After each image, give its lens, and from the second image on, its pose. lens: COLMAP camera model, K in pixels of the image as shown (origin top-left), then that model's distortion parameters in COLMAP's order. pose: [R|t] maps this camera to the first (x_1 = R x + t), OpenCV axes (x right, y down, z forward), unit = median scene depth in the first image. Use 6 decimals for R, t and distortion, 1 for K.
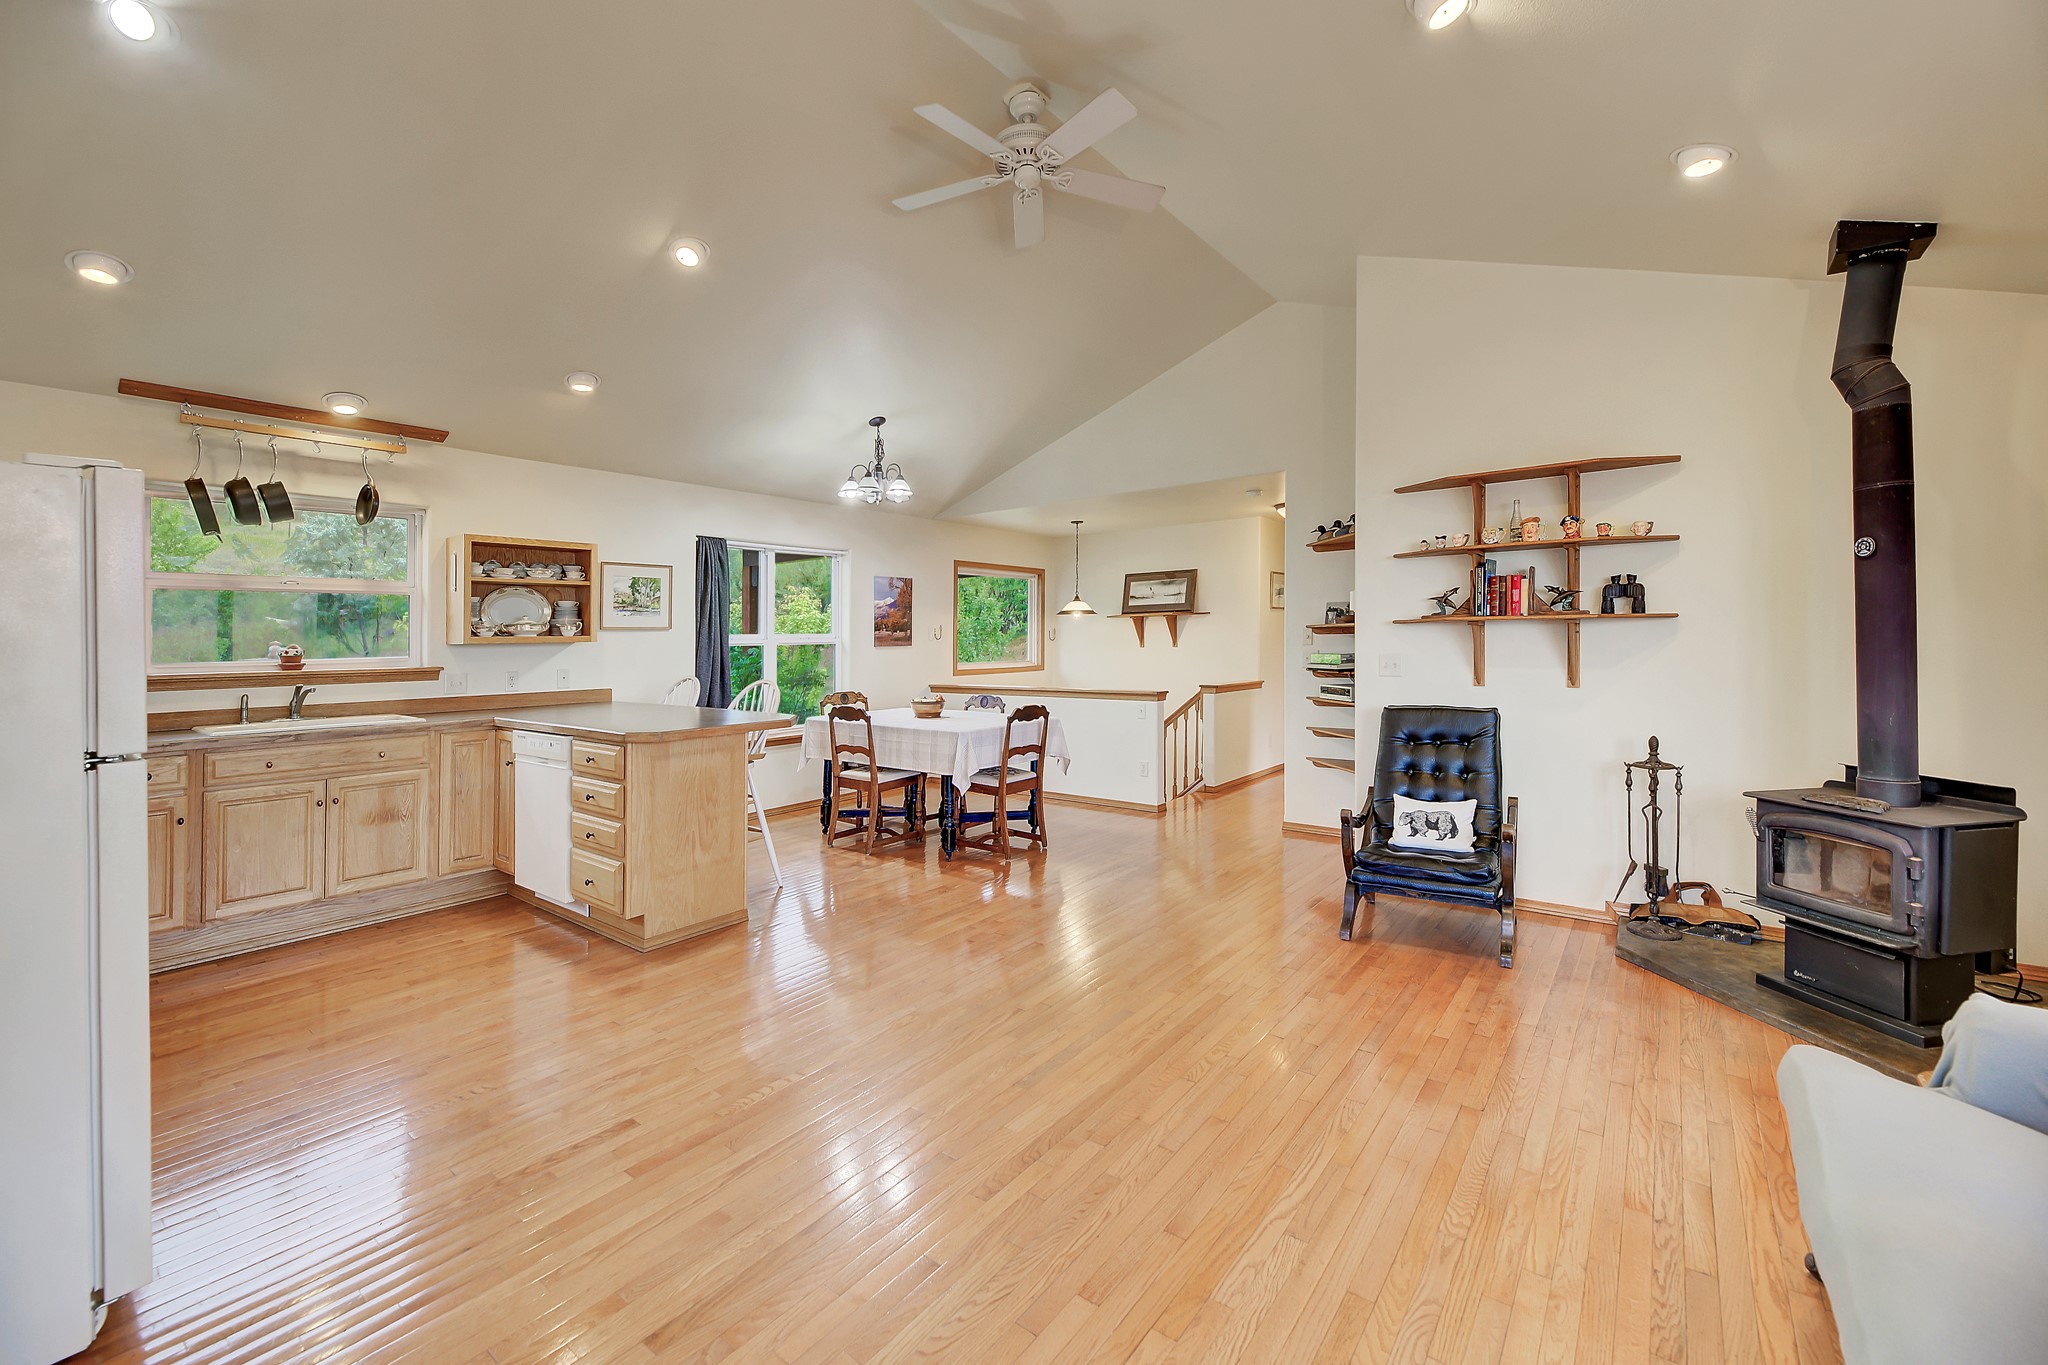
lens RADIAL K [[936.6, 0, 1034.1], [0, 936.6, 638.5], [0, 0, 1]] dist [0.000282, 0.000165]
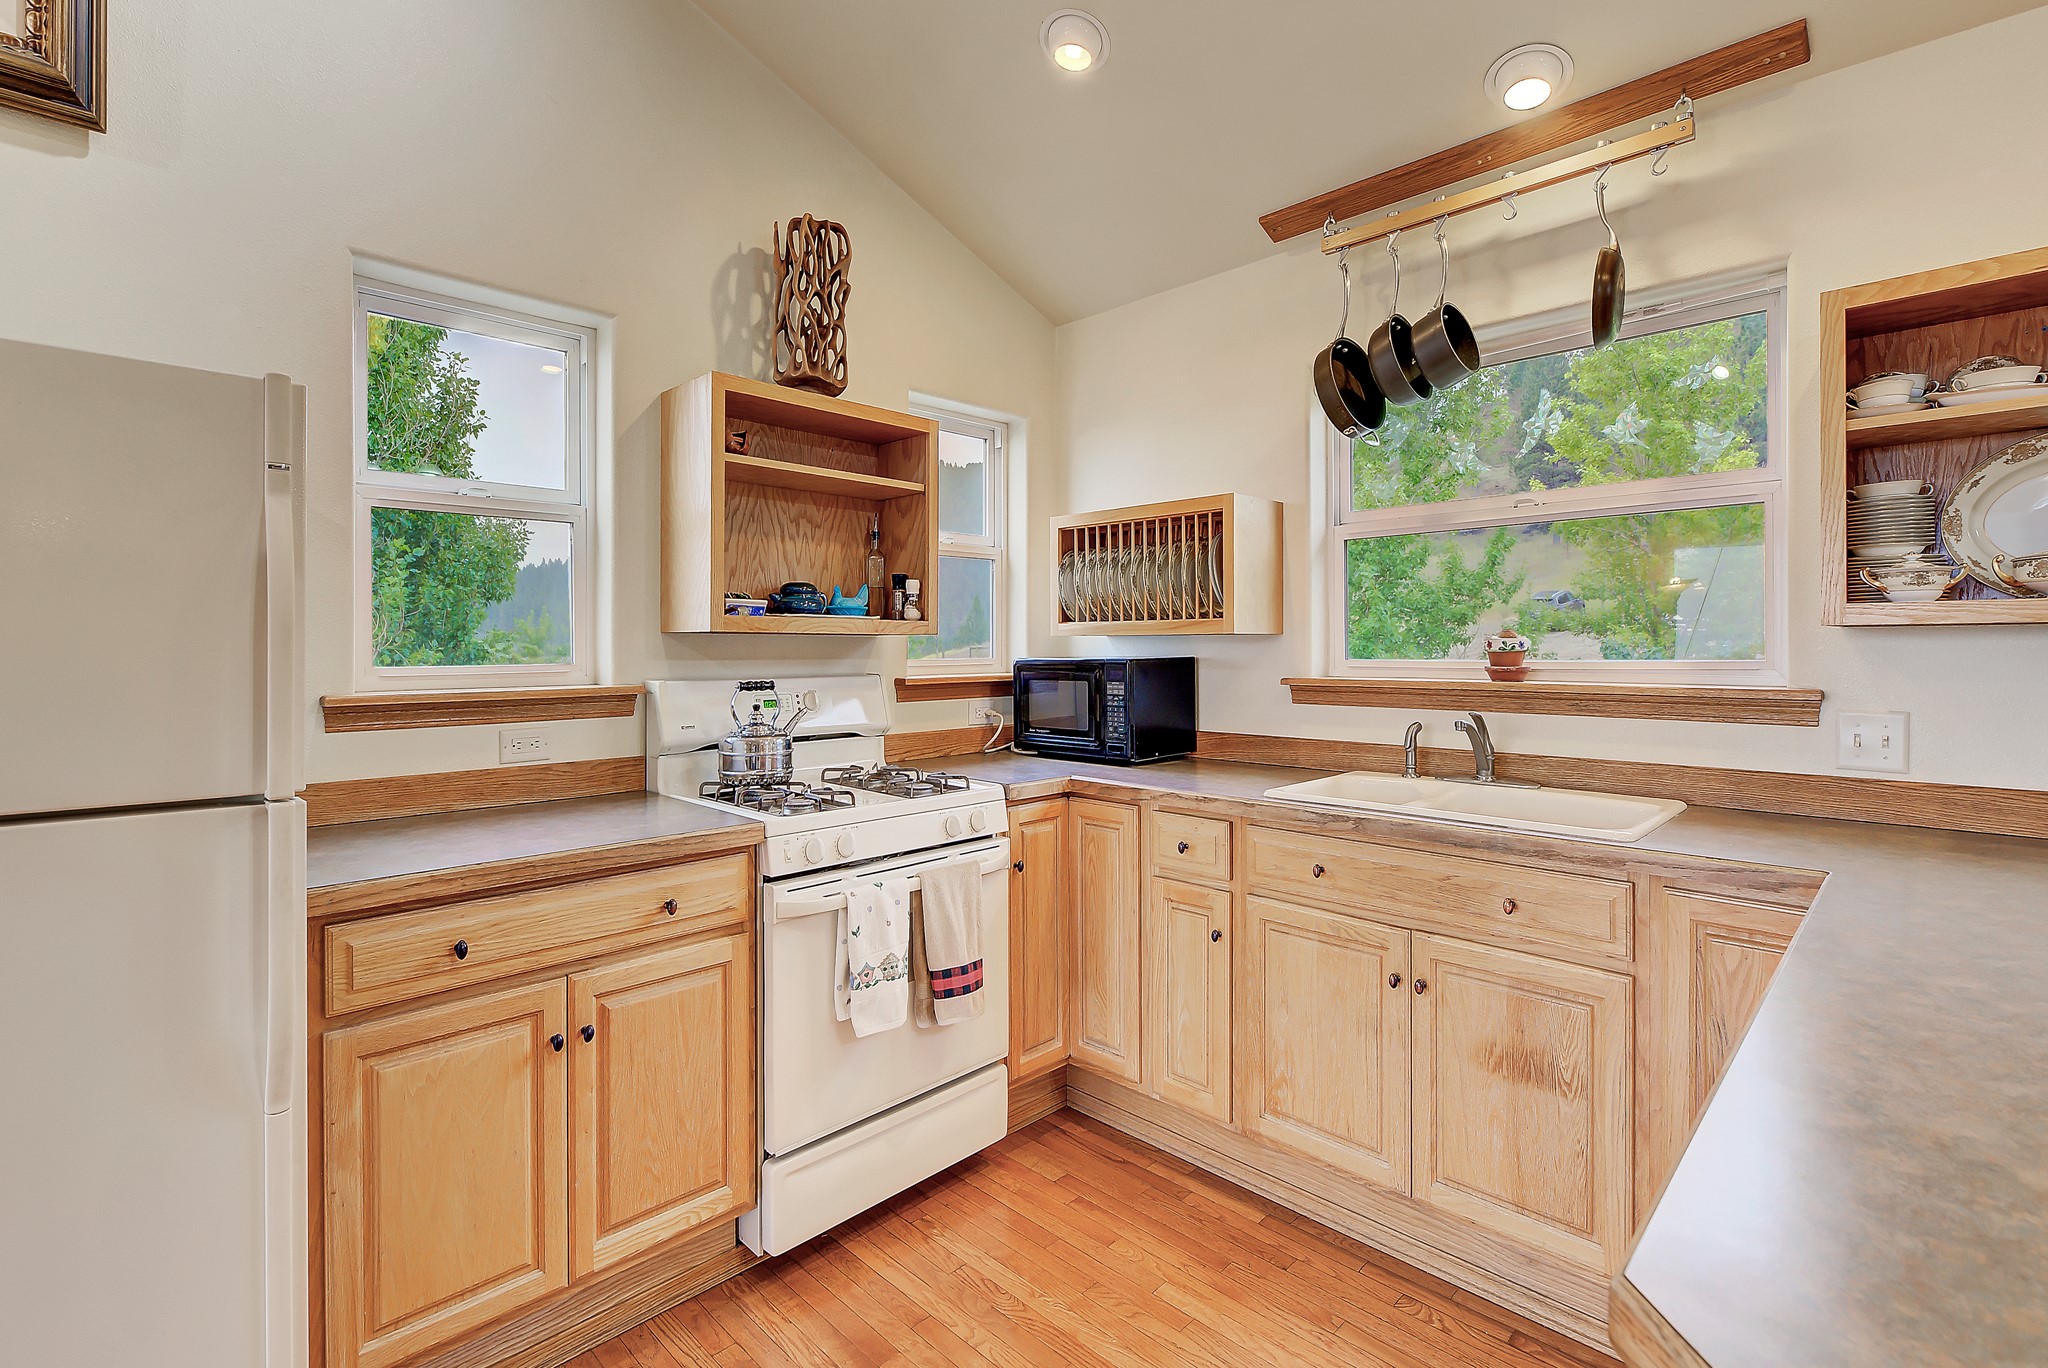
lens RADIAL K [[936.6, 0, 1034.1], [0, 936.6, 640.0], [0, 0, 1]] dist [0.000282, 0.000165]
pose [[-0.074117, 0.007212, -0.997223, -0.162747], [0.010239, 0.999927, 0.006471, 0.003489], [0.997197, -0.009731, -0.074186, 0.469994]]
